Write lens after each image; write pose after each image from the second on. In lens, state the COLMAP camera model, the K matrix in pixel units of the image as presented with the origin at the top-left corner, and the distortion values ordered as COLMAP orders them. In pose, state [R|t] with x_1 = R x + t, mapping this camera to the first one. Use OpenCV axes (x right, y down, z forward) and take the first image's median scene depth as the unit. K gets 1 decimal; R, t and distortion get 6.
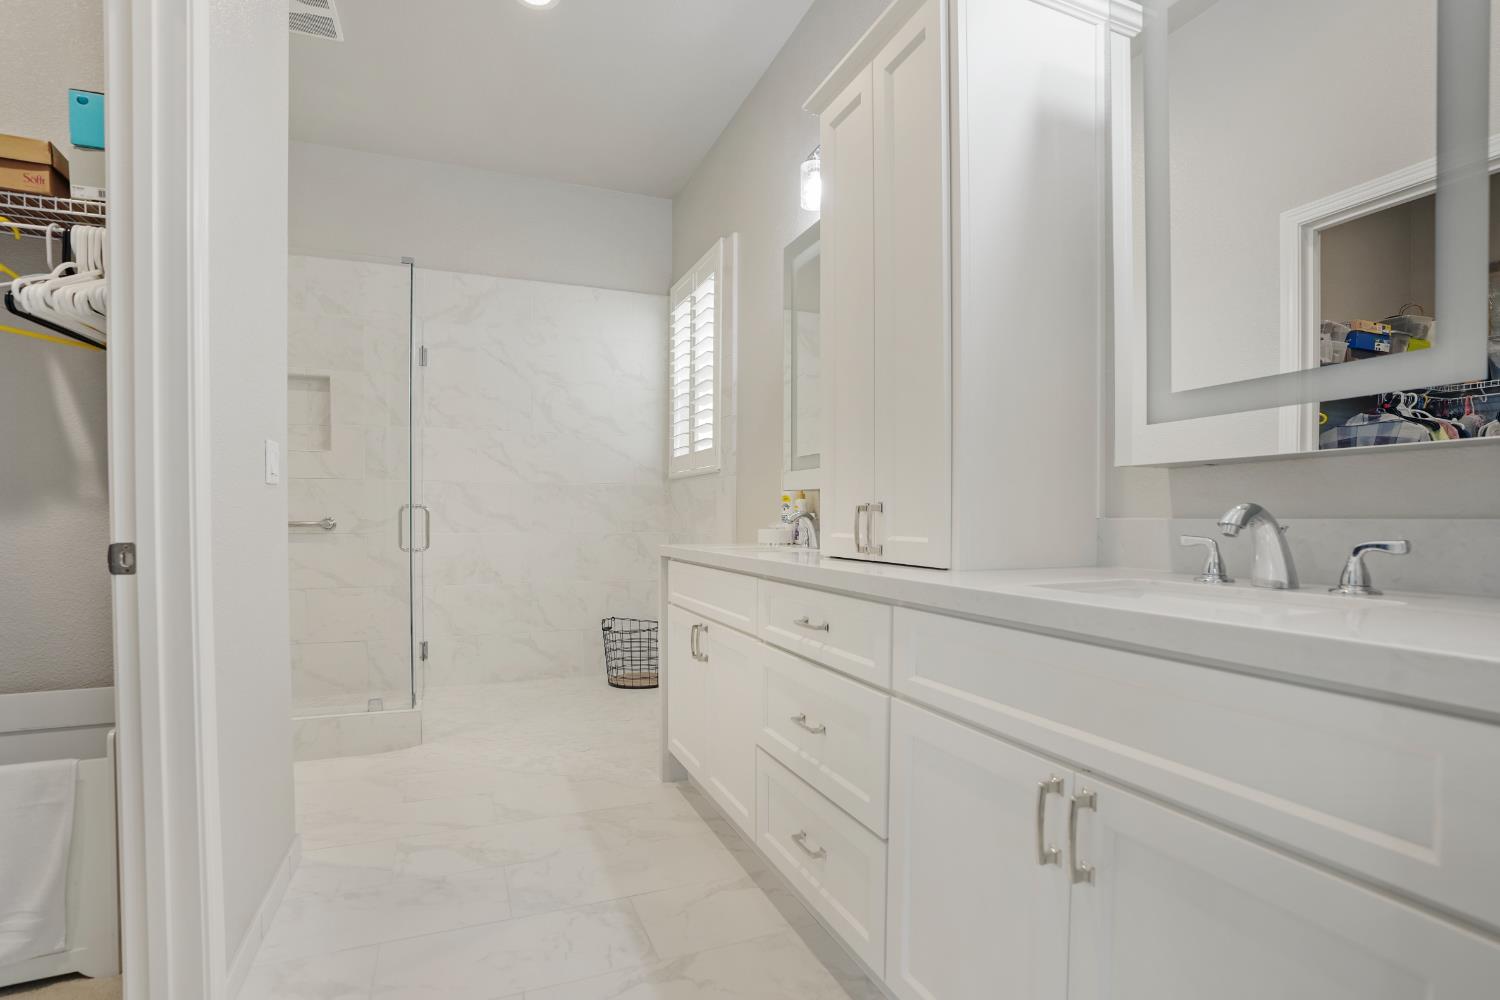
lens RADIAL K [[714.0, 0, 750.0], [0, 714.0, 500.0], [0, 0, 1]] dist [-0.042641, 0.001138]
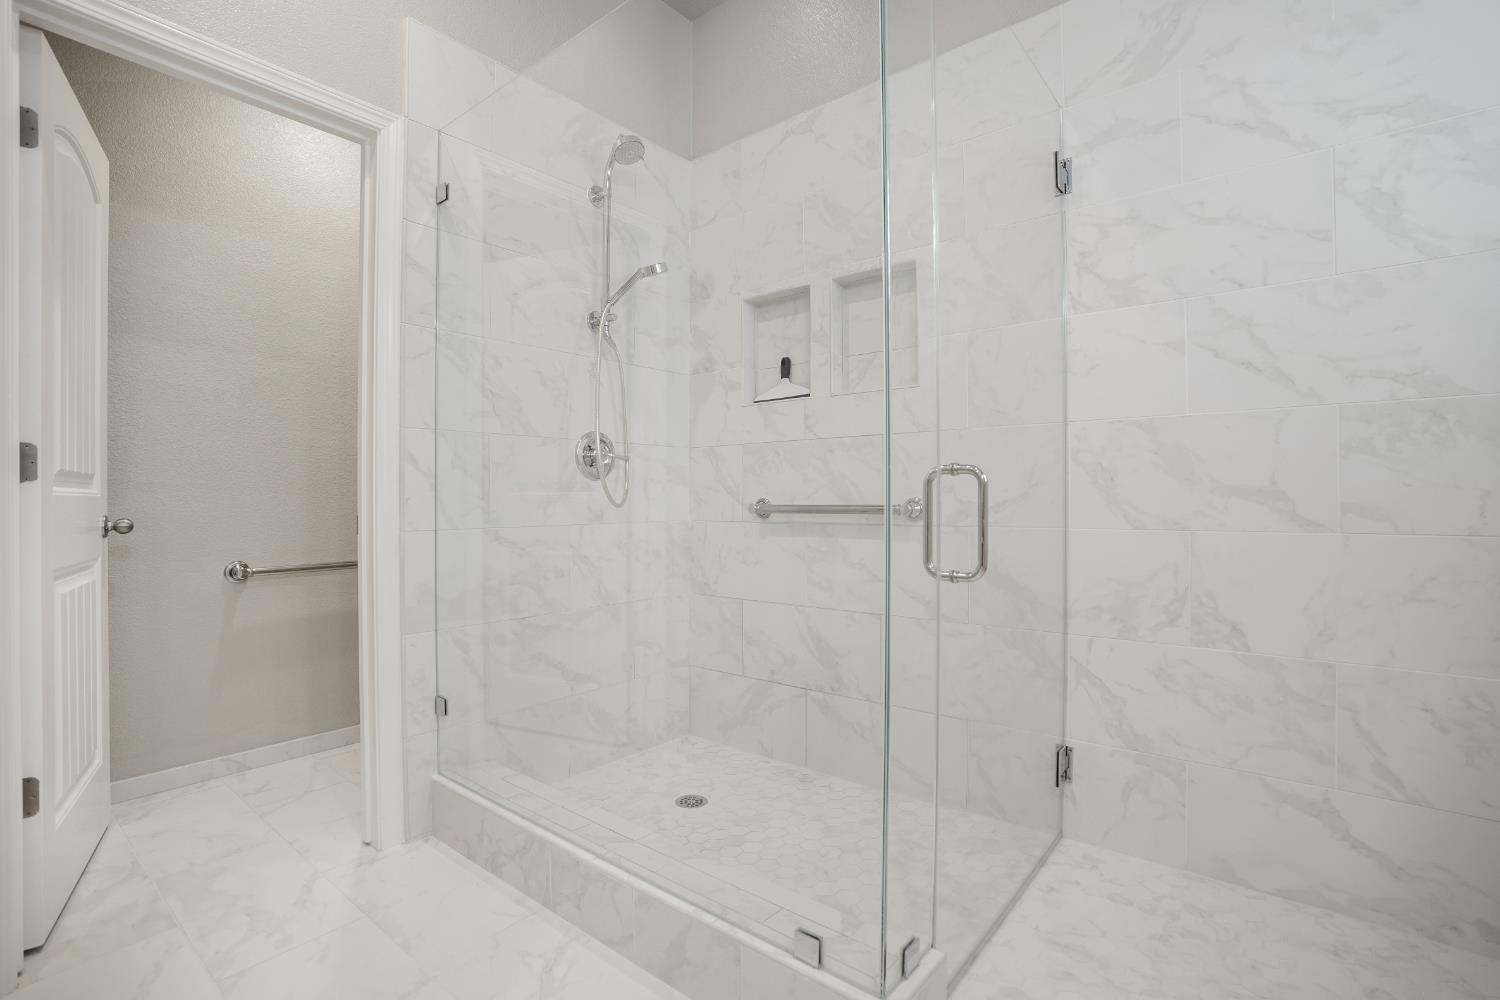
lens RADIAL K [[698.0, 0, 757.1], [0, 698.0, 507.8], [0, 0, 1]] dist [-0.054915, 0.021714]
pose [[0.482160, 0.010356, -0.876022, -0.138135], [0.022063, 0.999469, 0.023959, 0.015965], [0.875805, -0.030880, 0.481676, 0.557624]]
